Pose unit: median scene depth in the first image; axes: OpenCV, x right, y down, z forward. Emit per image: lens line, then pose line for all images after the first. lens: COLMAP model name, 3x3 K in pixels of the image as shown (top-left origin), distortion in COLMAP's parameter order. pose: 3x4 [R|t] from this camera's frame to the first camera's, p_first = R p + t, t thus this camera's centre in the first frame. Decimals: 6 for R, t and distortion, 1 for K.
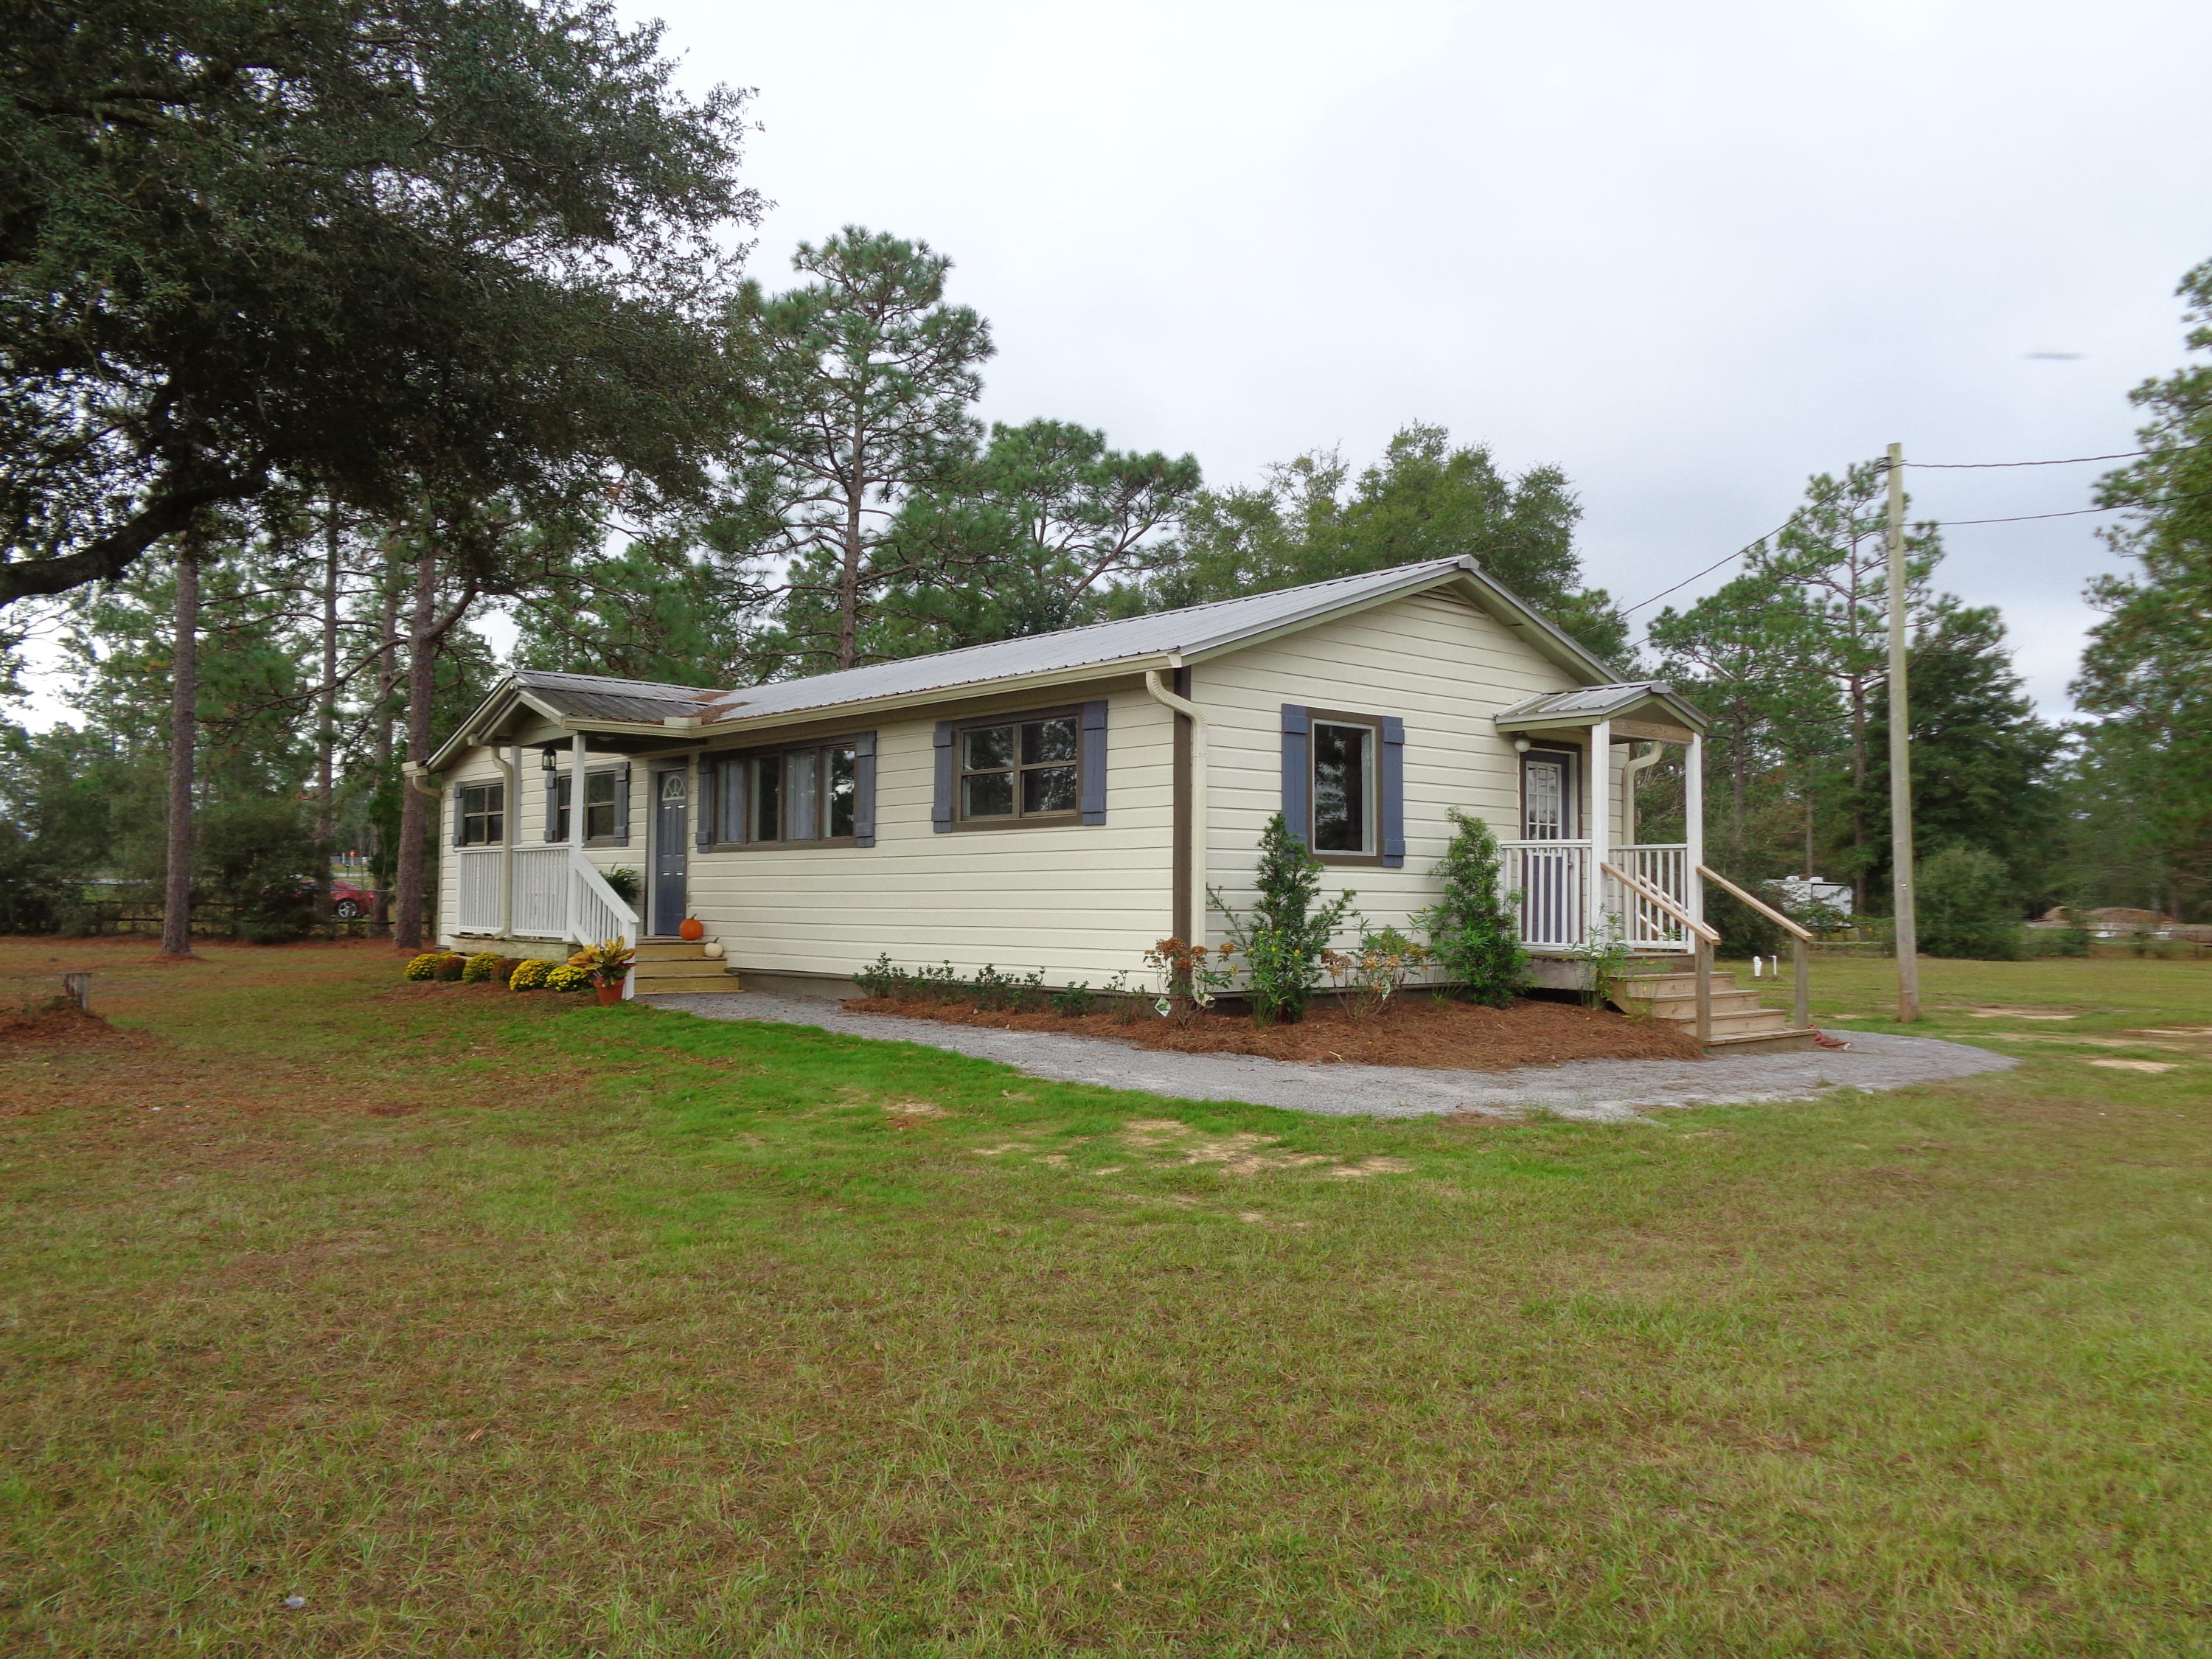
lens RADIAL K [[1693.7, 0, 1106.0], [0, 1693.7, 829.5], [0, 0, 1]] dist [0.024028, -0.005803]
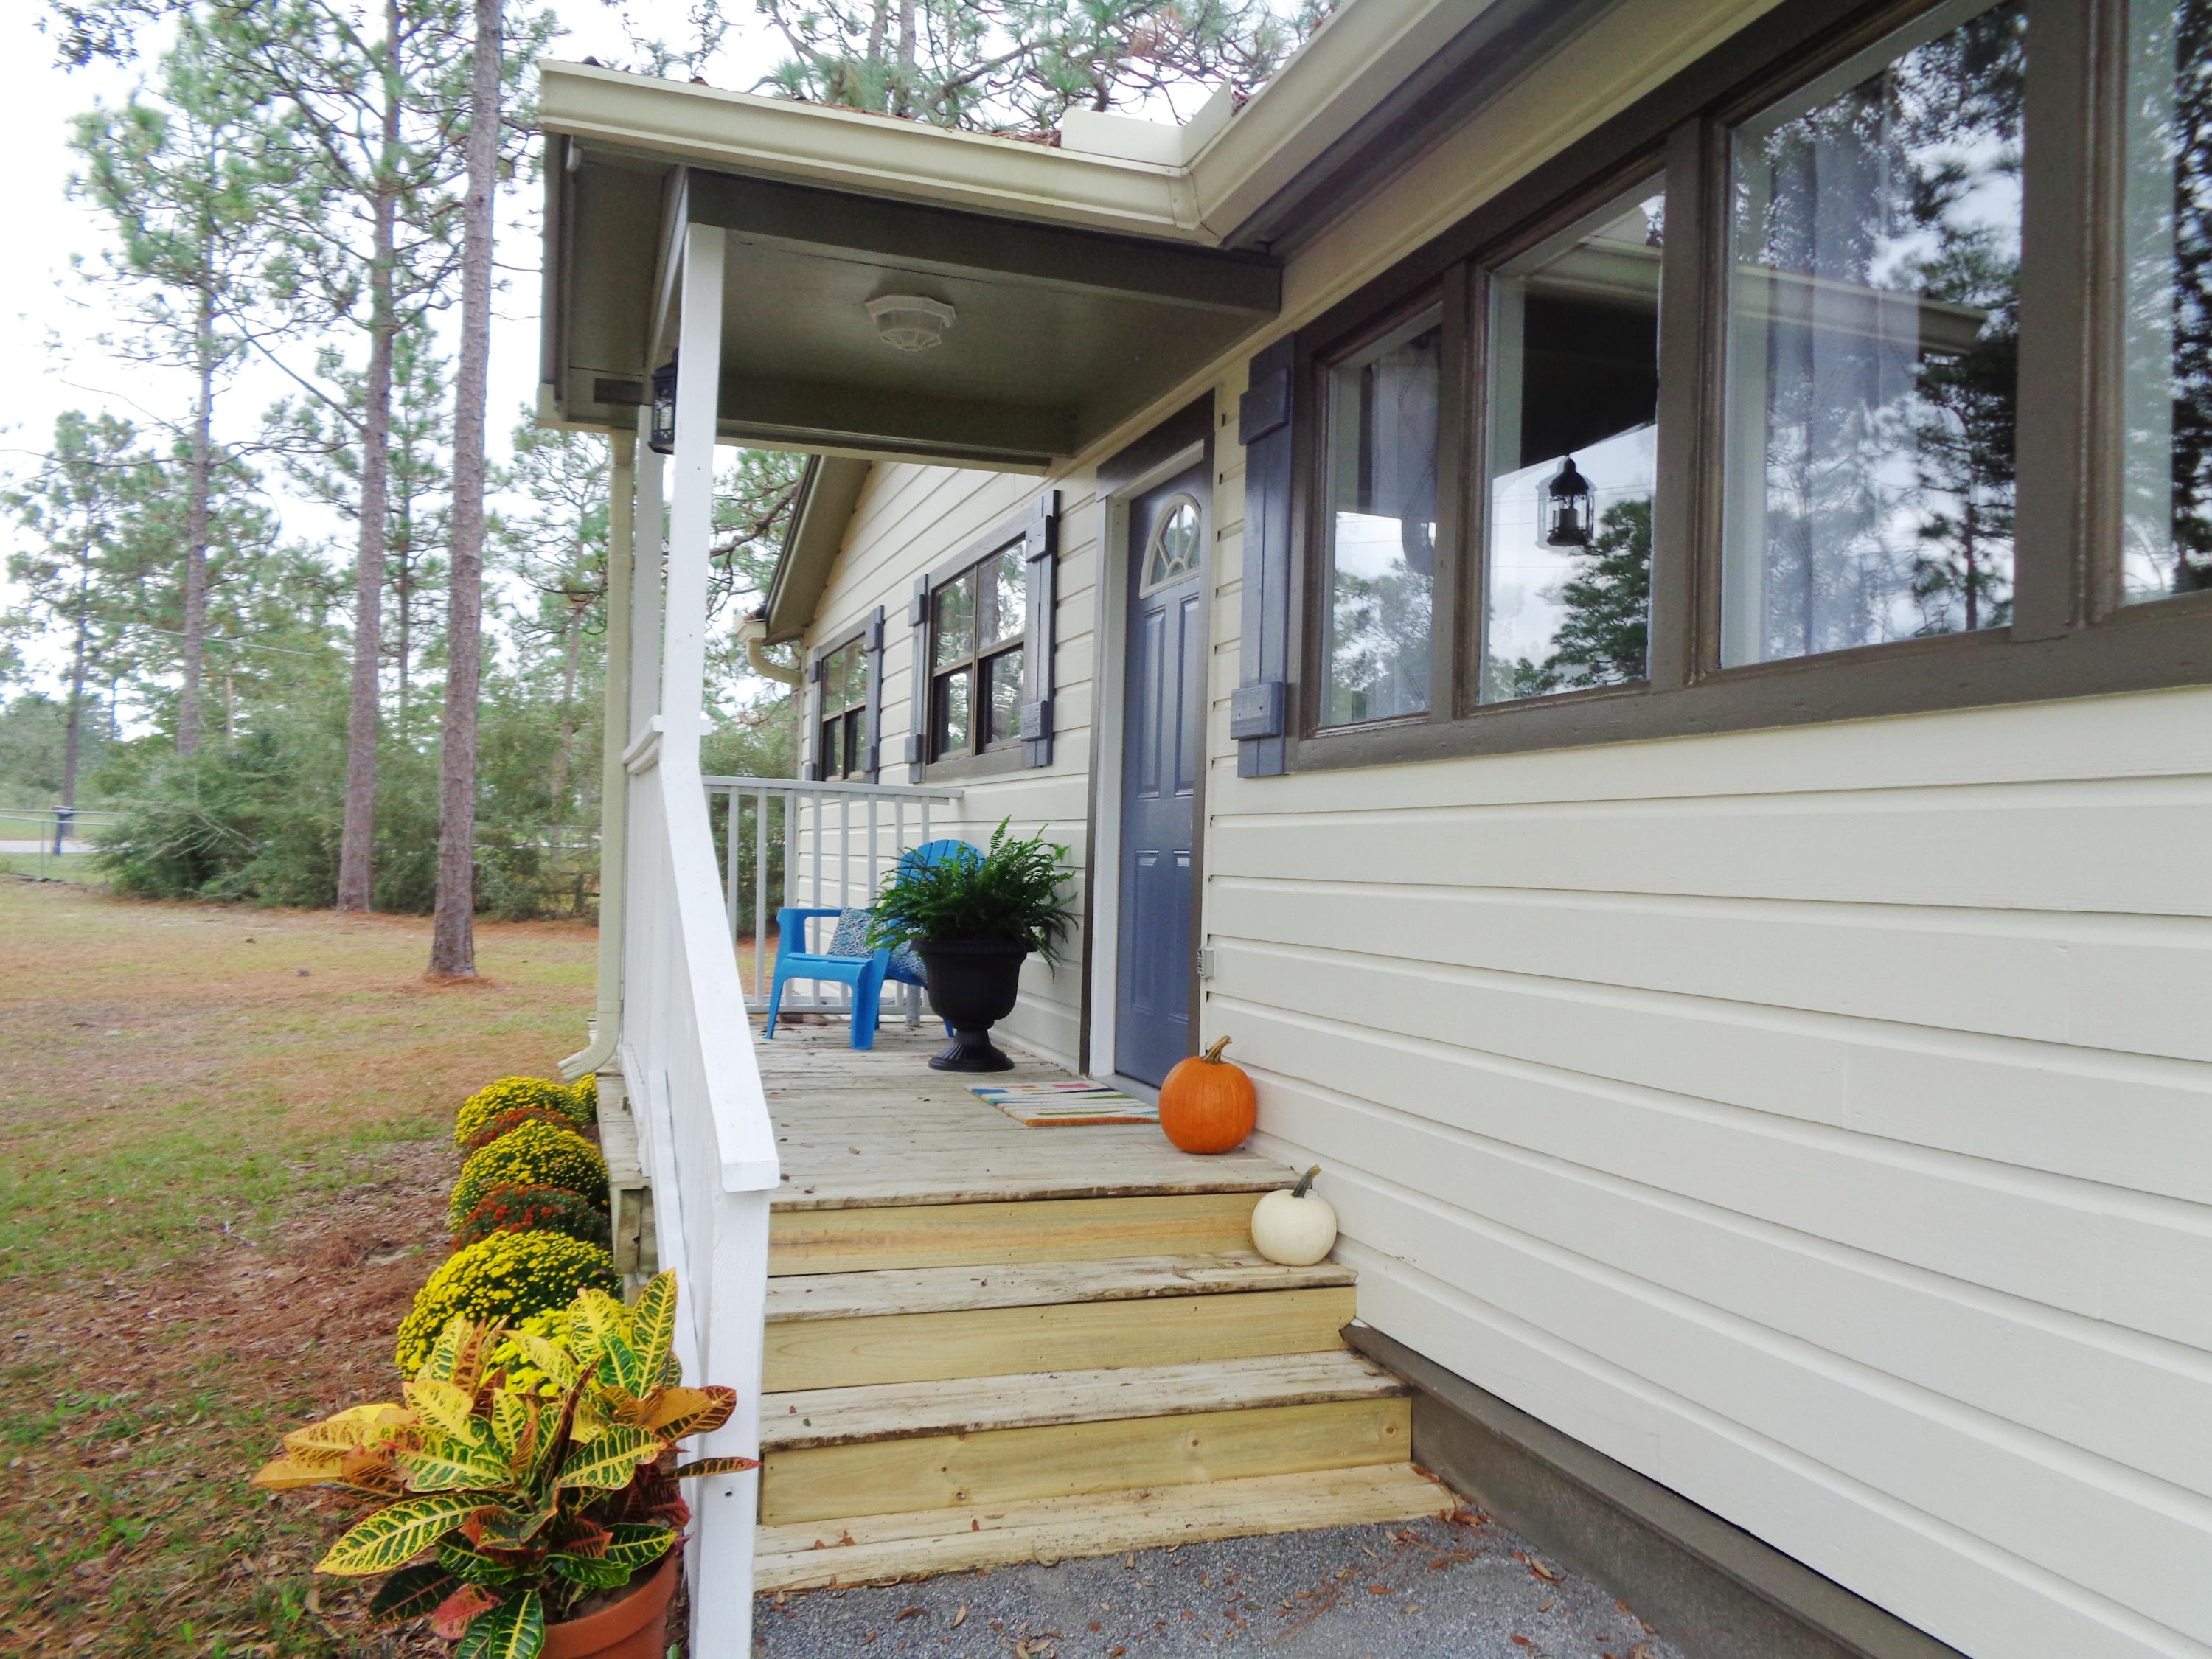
lens RADIAL K [[1693.7, 0, 1106.0], [0, 1693.7, 829.5], [0, 0, 1]] dist [0.024028, -0.005803]
pose [[0.926324, 0.010136, -0.376591, -0.155333], [-0.001658, 0.999738, 0.022827, 0.013937], [0.376724, -0.020521, 0.926098, 0.711654]]
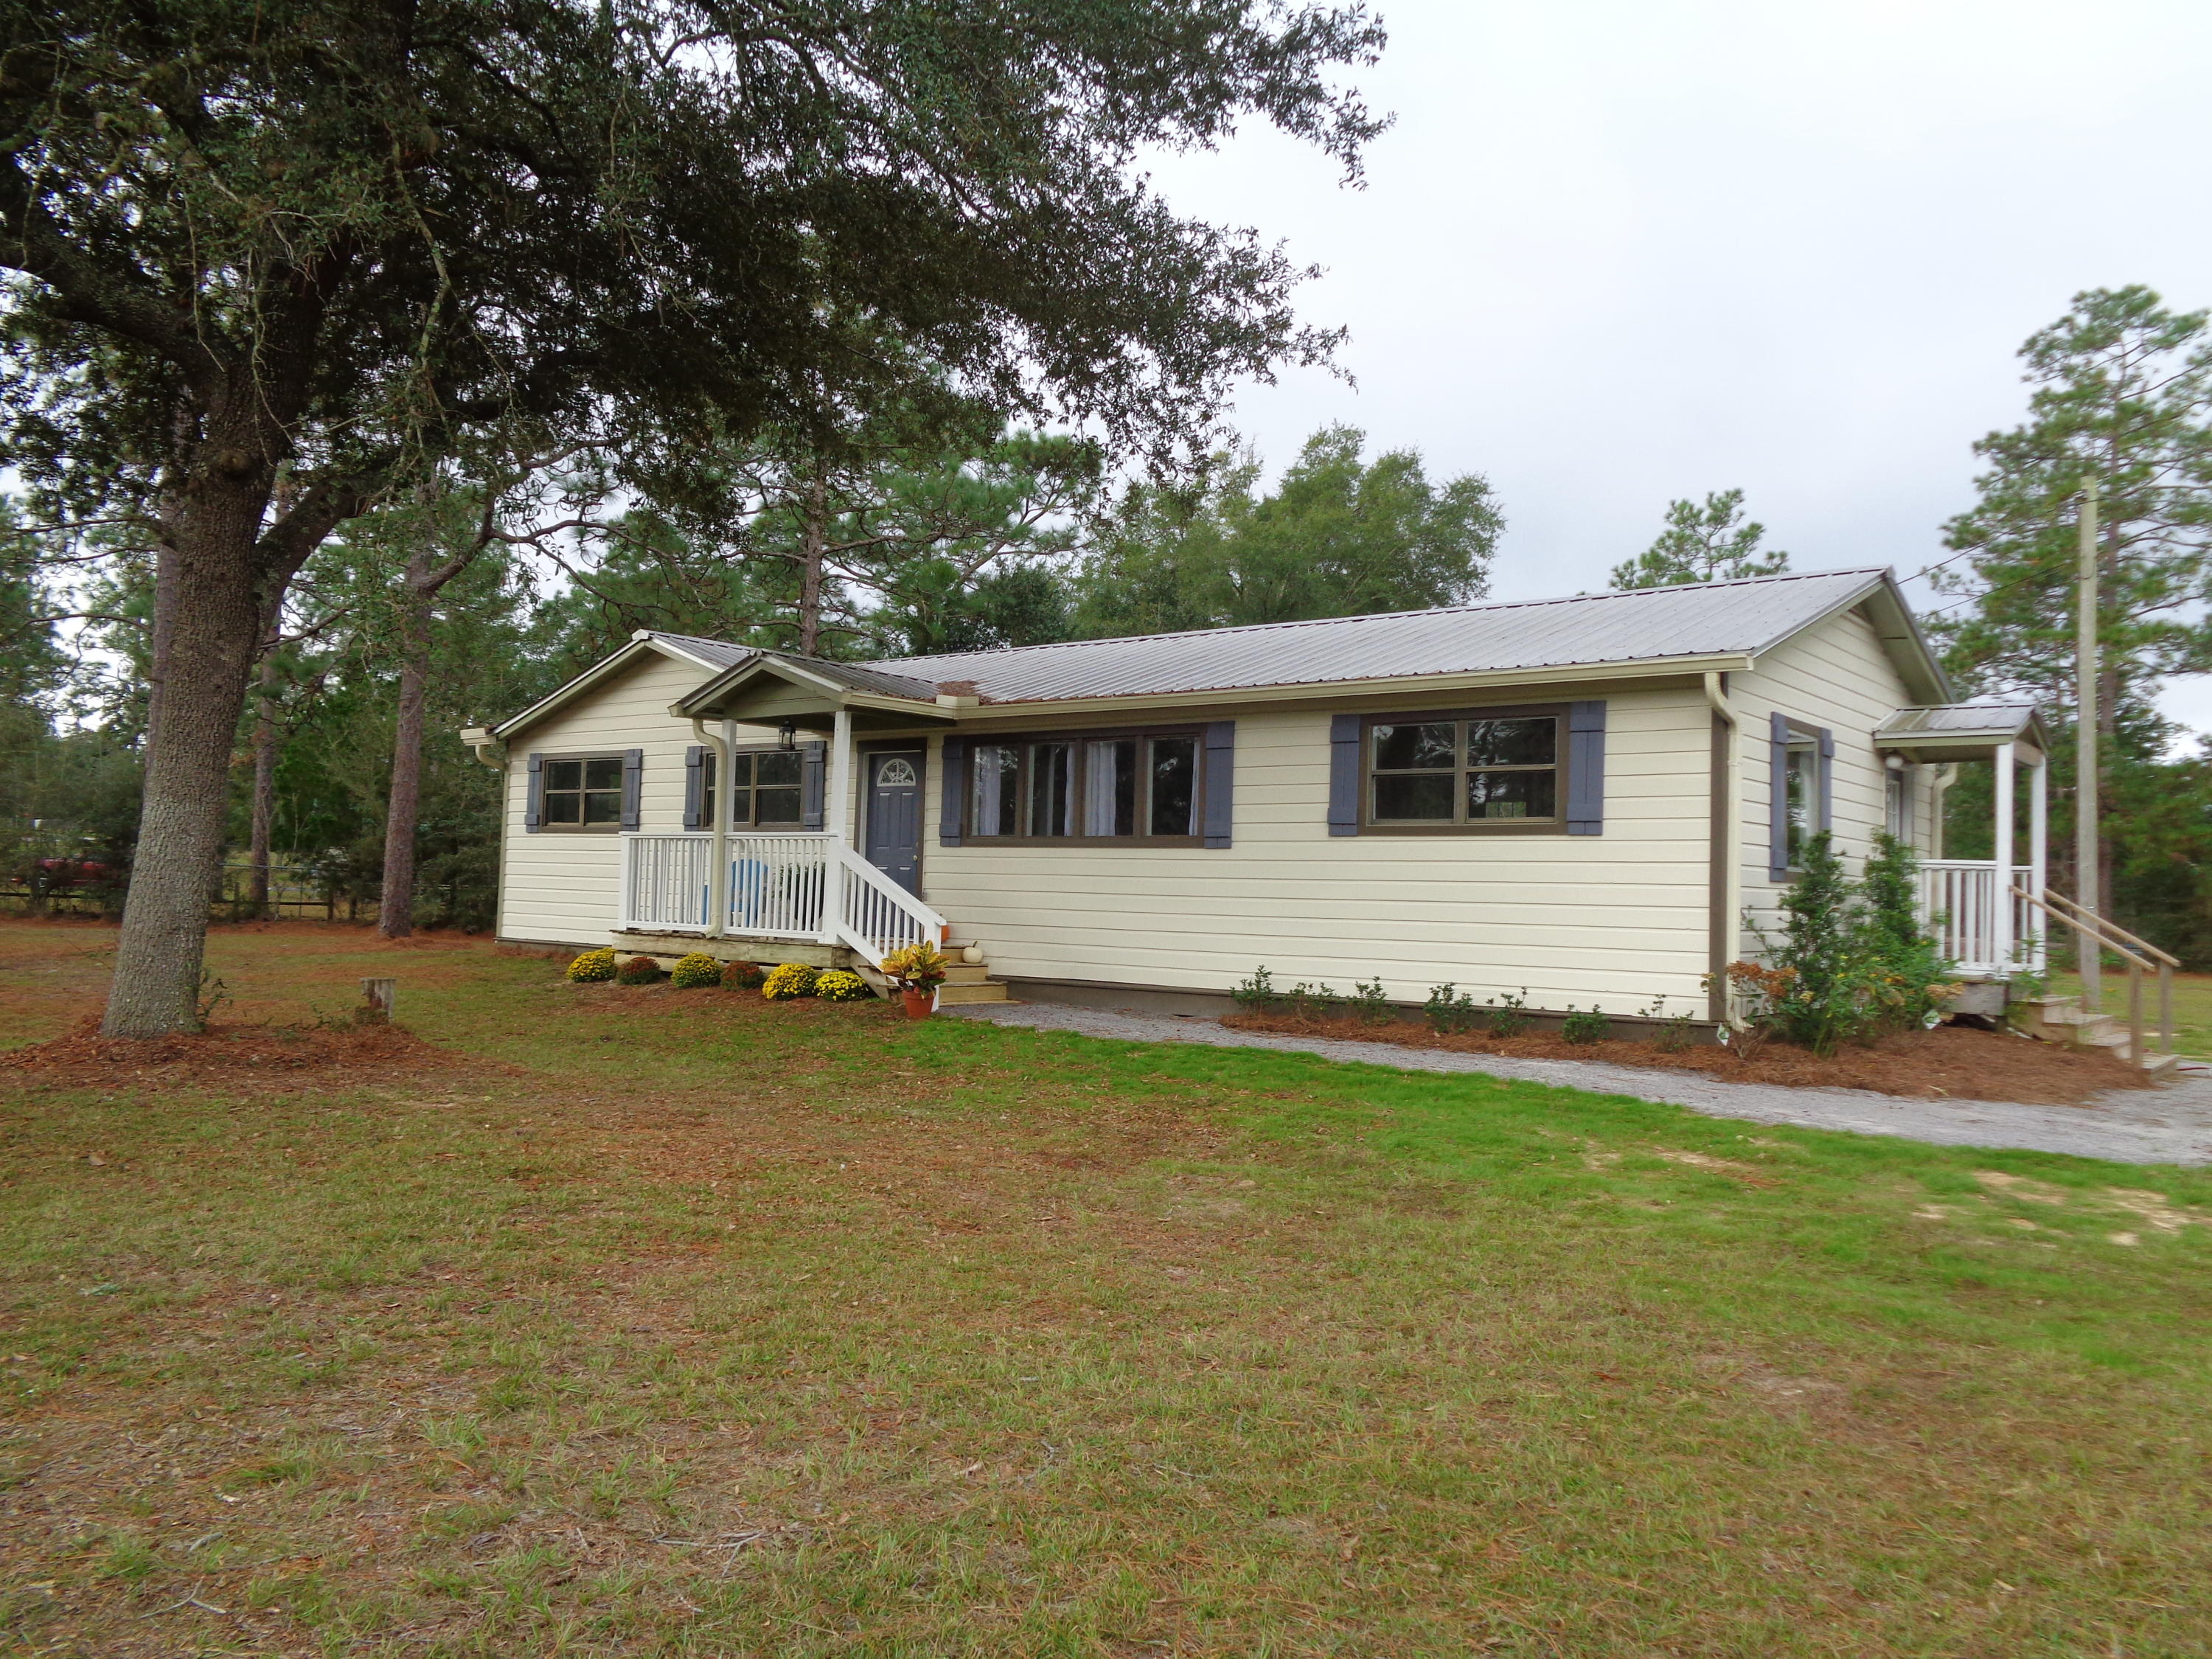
lens RADIAL K [[1693.7, 0, 1106.0], [0, 1693.7, 829.5], [0, 0, 1]] dist [0.024028, -0.005803]
pose [[0.982895, 0.027849, 0.182051, -0.294374], [-0.029044, 0.999571, 0.003897, -0.001063], [-0.181864, -0.009118, 0.983281, 0.092284]]
